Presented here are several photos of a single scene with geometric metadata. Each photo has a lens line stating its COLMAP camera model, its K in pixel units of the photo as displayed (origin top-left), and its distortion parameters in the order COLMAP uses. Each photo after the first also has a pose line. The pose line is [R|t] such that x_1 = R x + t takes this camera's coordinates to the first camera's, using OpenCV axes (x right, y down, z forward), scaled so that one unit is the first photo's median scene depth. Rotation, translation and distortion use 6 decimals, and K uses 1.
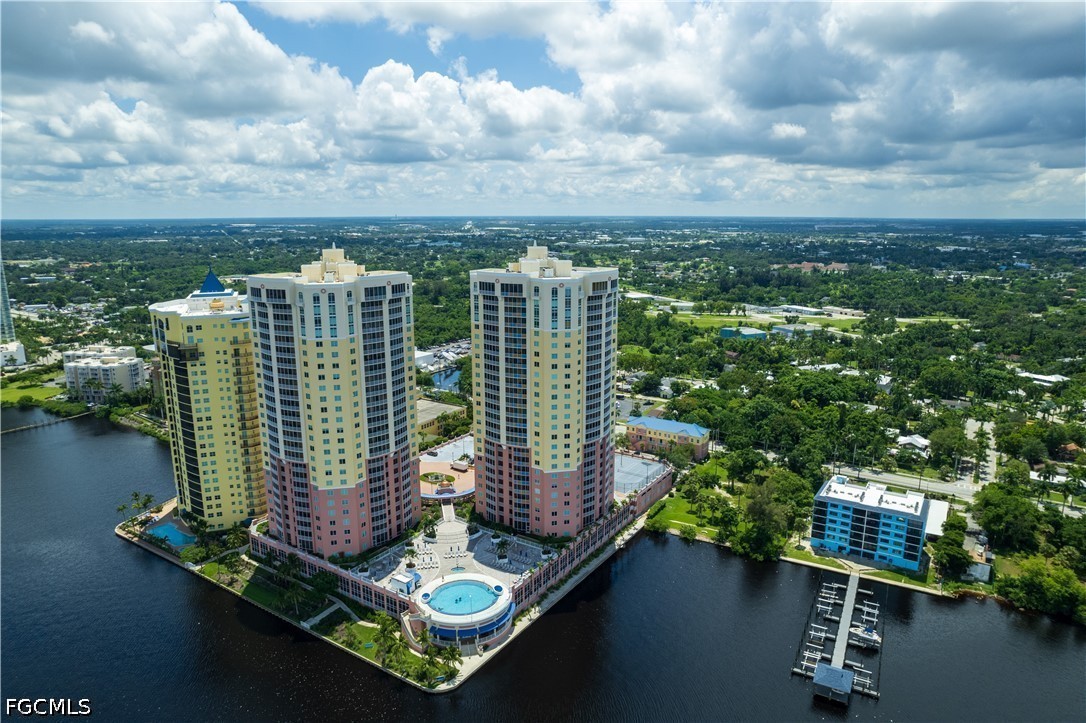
lens RADIAL K [[690.7, 0, 543.0], [0, 690.7, 361.5], [0, 0, 1]] dist [-0.068619, 0.055896]
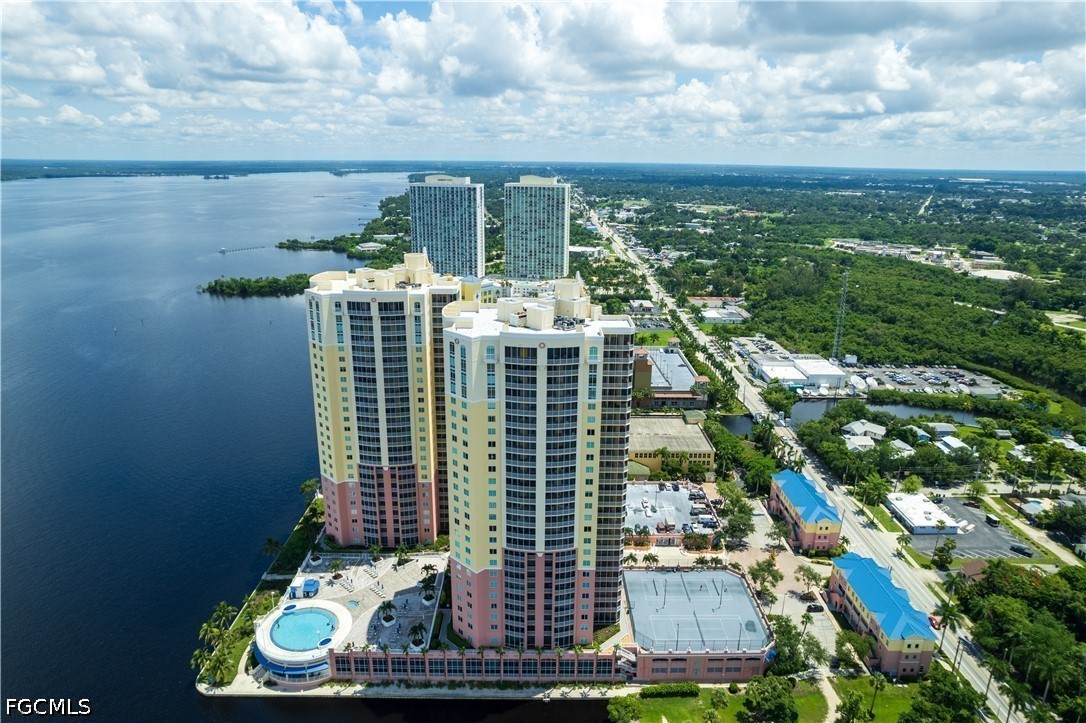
lens RADIAL K [[690.7, 0, 543.0], [0, 690.7, 361.5], [0, 0, 1]] dist [-0.068619, 0.055896]
pose [[0.548972, 0.241827, -0.800093, 0.684662], [-0.183288, 0.968763, 0.167047, -0.228907], [0.815497, 0.054943, 0.576148, 0.621645]]
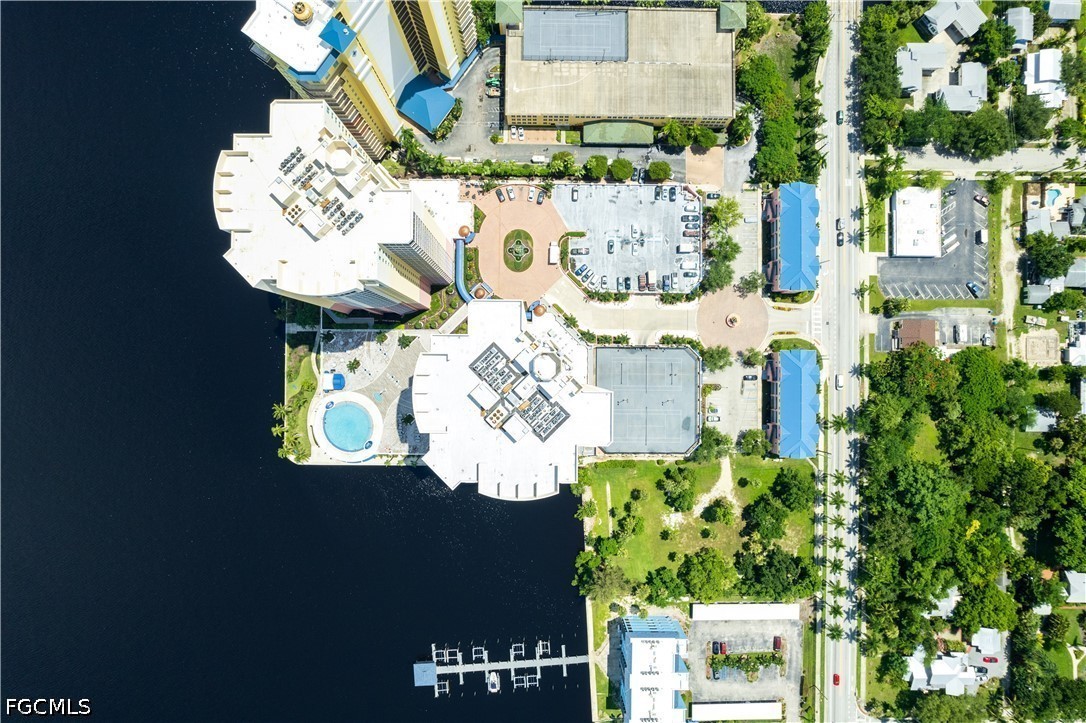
lens RADIAL K [[690.7, 0, 543.0], [0, 690.7, 361.5], [0, 0, 1]] dist [-0.068619, 0.055896]
pose [[0.544412, 0.838804, -0.004899, -0.008282], [-0.179699, 0.122332, 0.976086, -0.907484], [0.819344, -0.530512, 0.217331, 0.971034]]
